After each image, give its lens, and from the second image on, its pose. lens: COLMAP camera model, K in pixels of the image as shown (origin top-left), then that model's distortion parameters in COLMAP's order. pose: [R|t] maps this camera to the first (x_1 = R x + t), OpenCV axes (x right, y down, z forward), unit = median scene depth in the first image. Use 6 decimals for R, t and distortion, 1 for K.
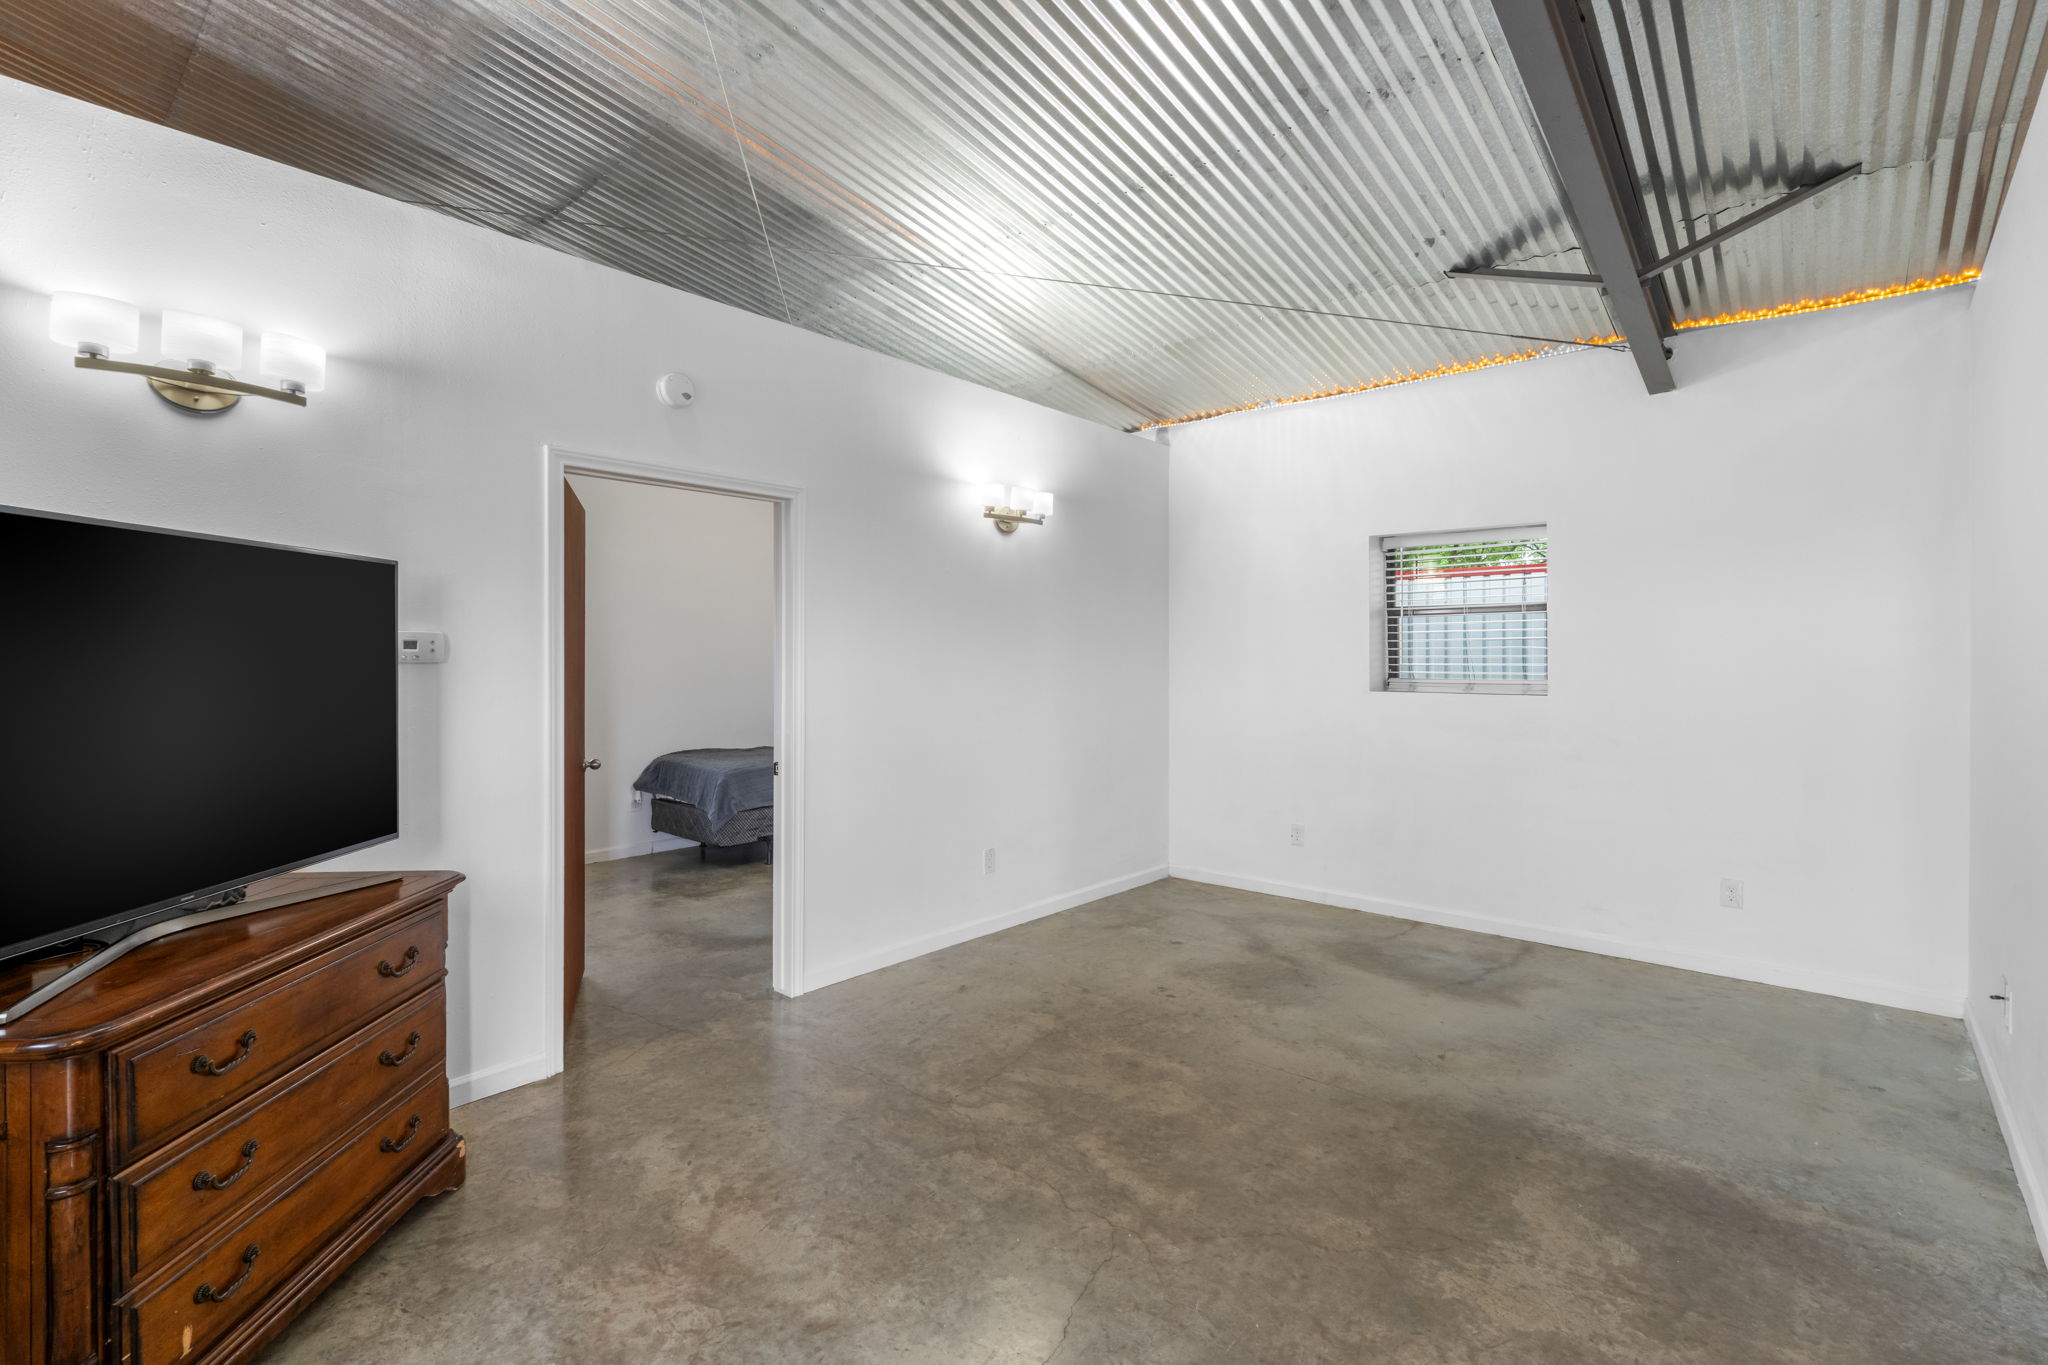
lens RADIAL K [[938.1, 0, 1019.9], [0, 938.1, 653.4], [0, 0, 1]] dist [-0.001415, -0.000338]
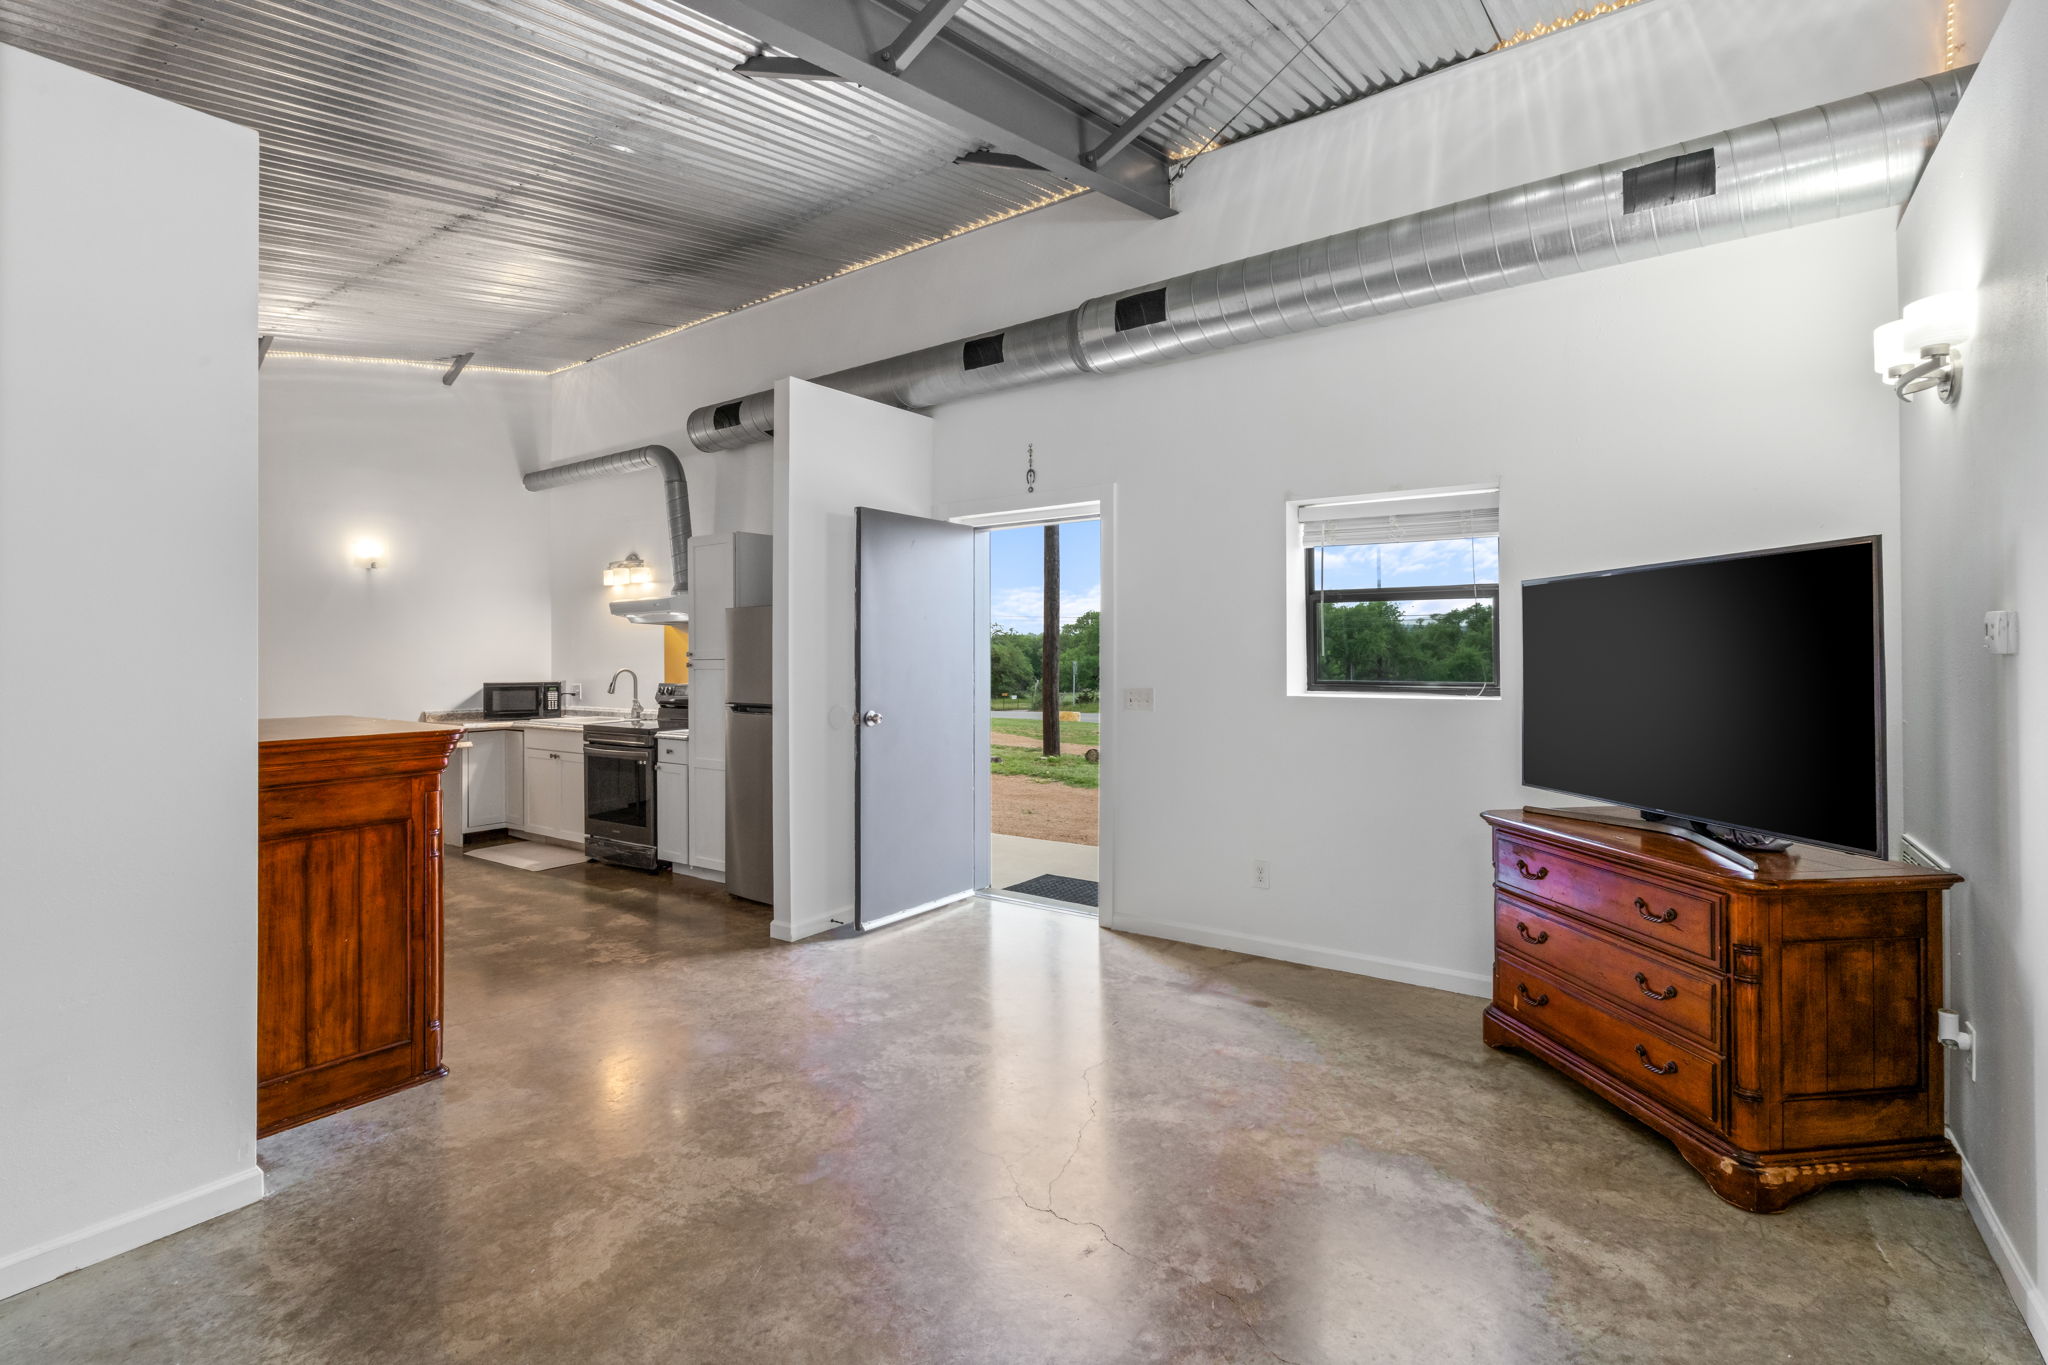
lens RADIAL K [[938.1, 0, 1019.9], [0, 938.1, 653.4], [0, 0, 1]] dist [-0.001415, -0.000338]
pose [[-0.993720, 0.005263, -0.111773, 0.235585], [0.004399, 0.999959, 0.007978, -0.002507], [0.111810, 0.007436, -0.993702, 1.953662]]
